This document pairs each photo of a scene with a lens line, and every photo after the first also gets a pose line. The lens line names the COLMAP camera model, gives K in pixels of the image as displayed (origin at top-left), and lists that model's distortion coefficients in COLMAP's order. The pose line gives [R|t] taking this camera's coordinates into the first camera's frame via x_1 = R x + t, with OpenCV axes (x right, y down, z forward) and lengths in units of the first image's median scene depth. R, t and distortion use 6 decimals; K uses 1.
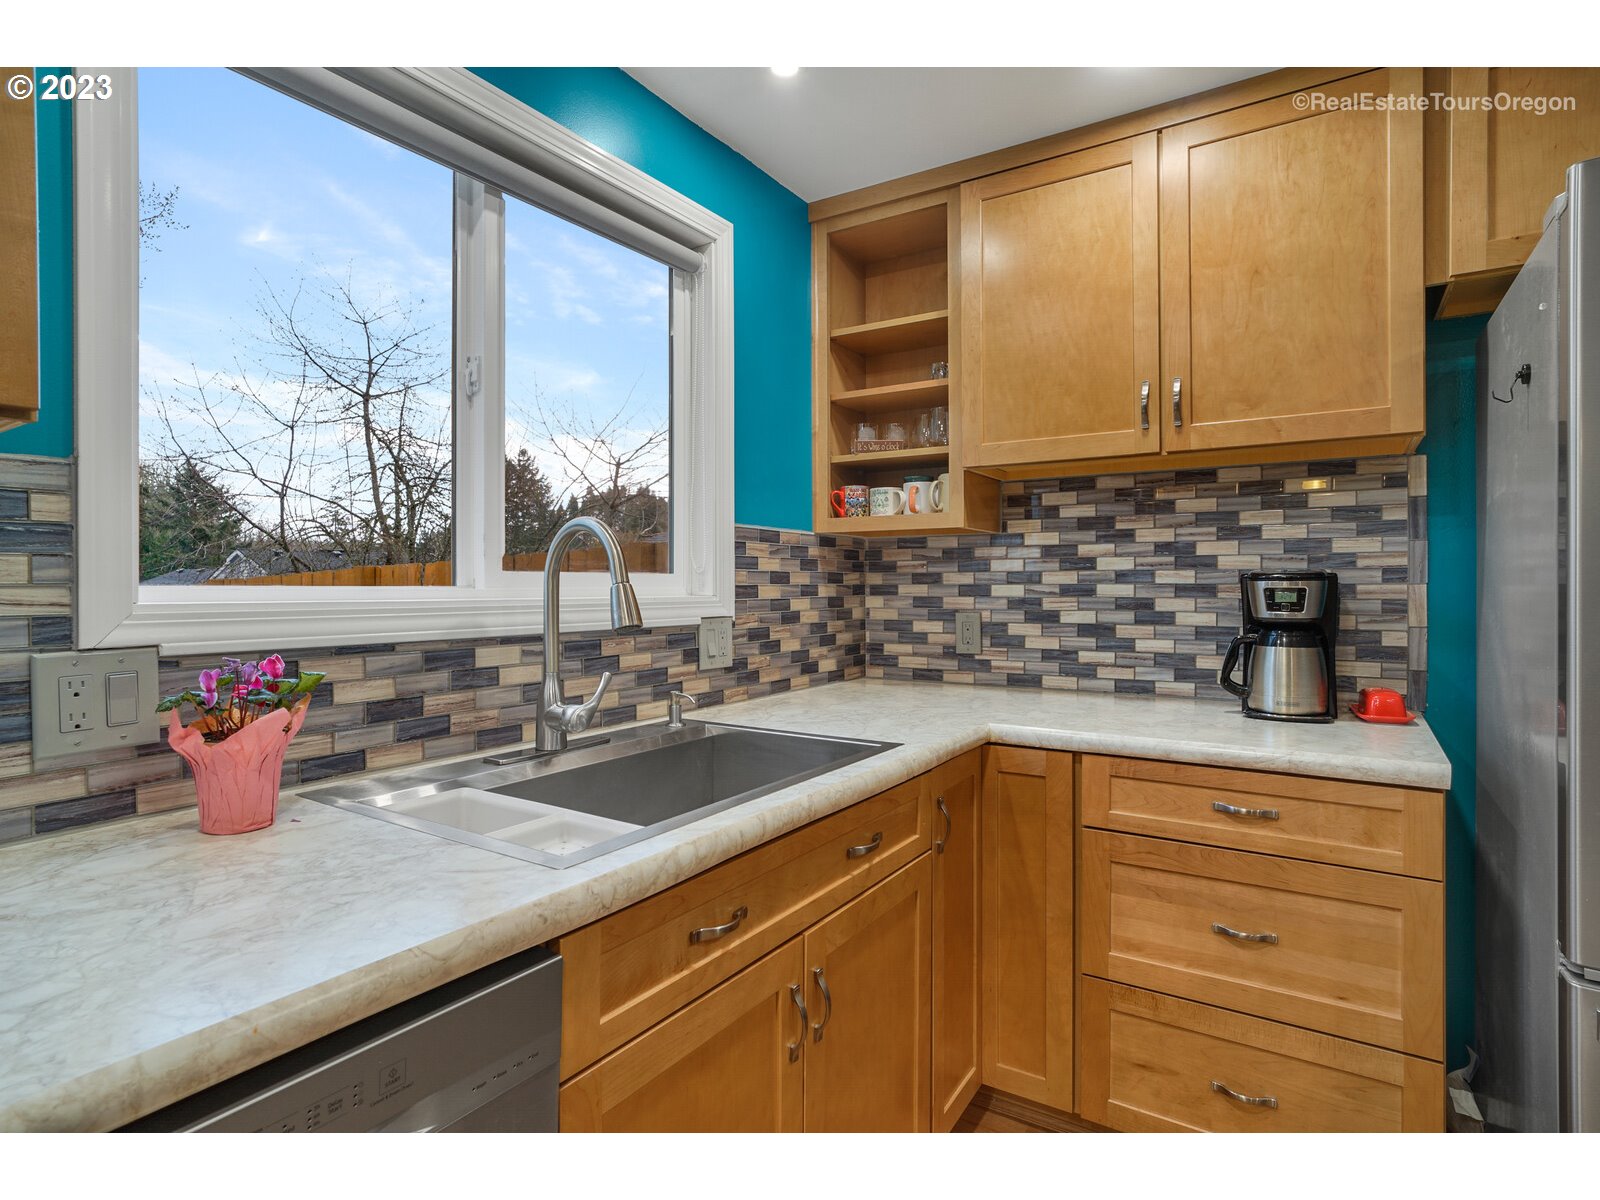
lens RADIAL K [[840.5, 0, 808.5], [0, 840.5, 588.0], [0, 0, 1]] dist [-0.013494, 0.002017]
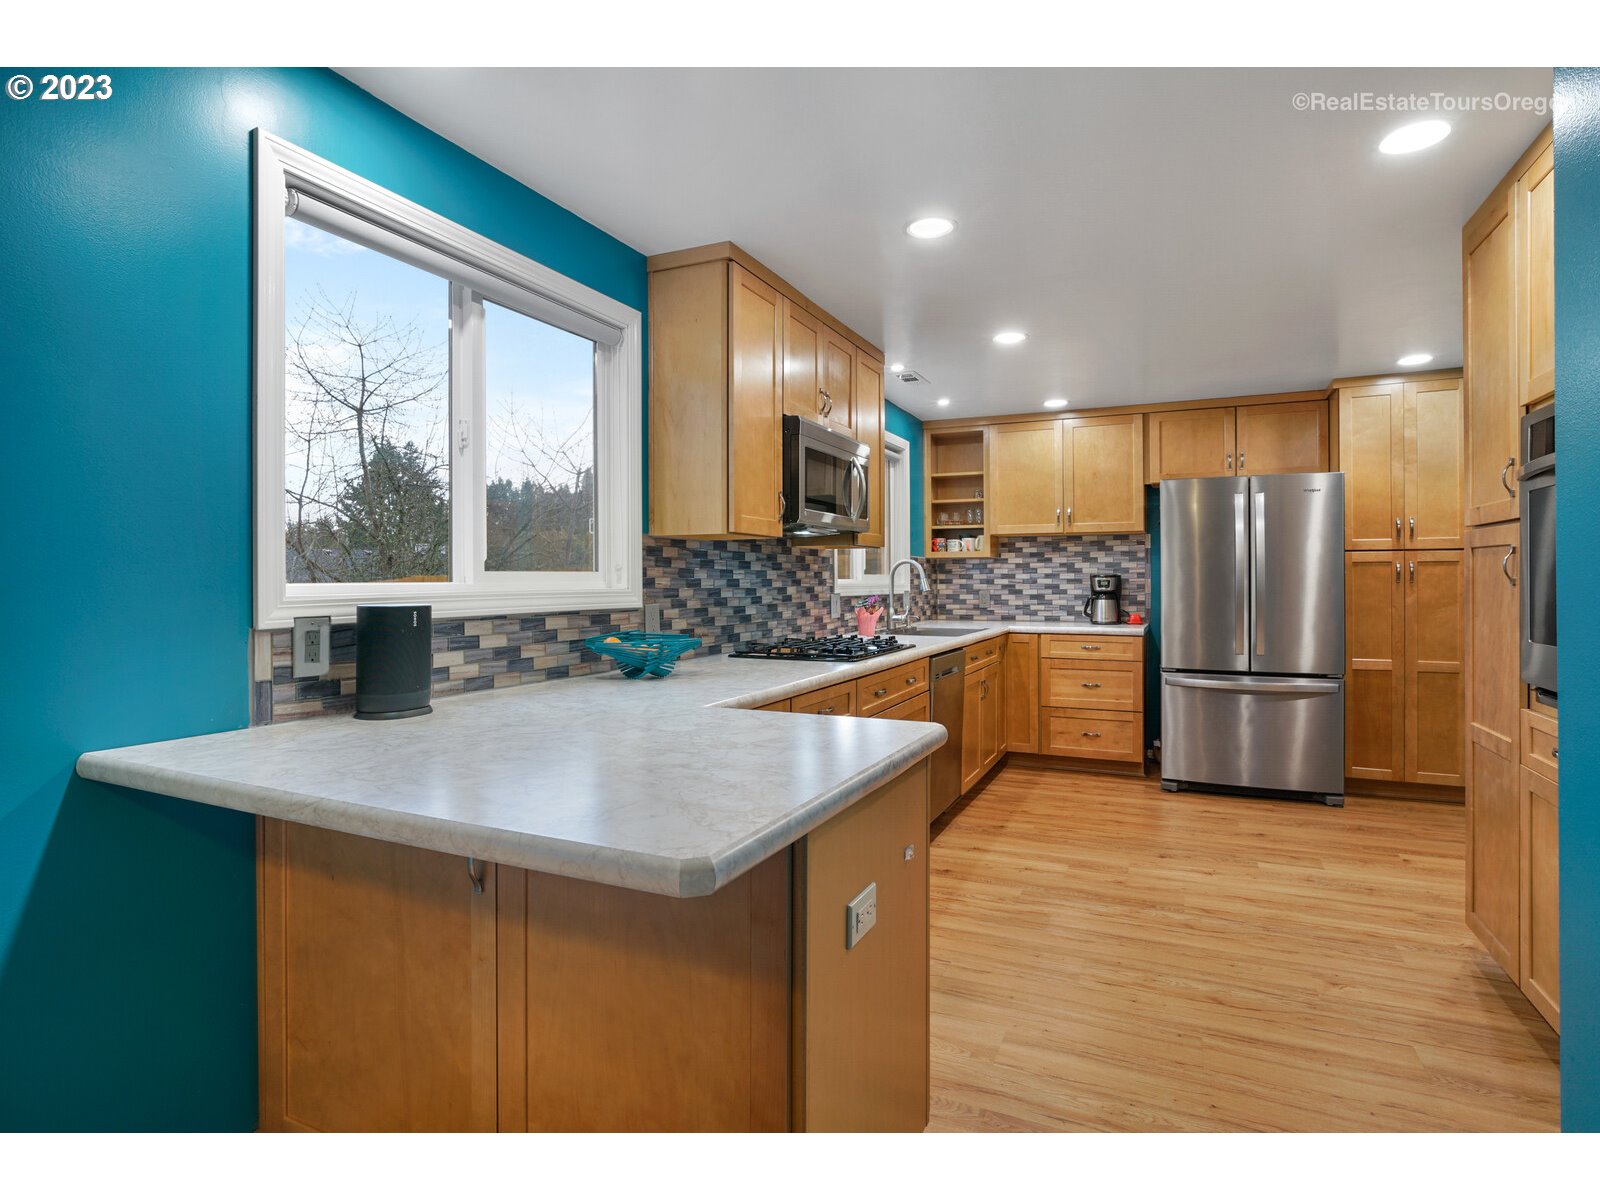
lens RADIAL K [[832.9, 0, 821.2], [0, 832.9, 576.3], [0, 0, 1]] dist [0.001220, 0.000825]
pose [[0.988479, 0.000017, 0.151355, -0.721106], [0.001374, 0.999958, -0.009089, 0.010221], [-0.151349, 0.009192, 0.988438, -1.466714]]
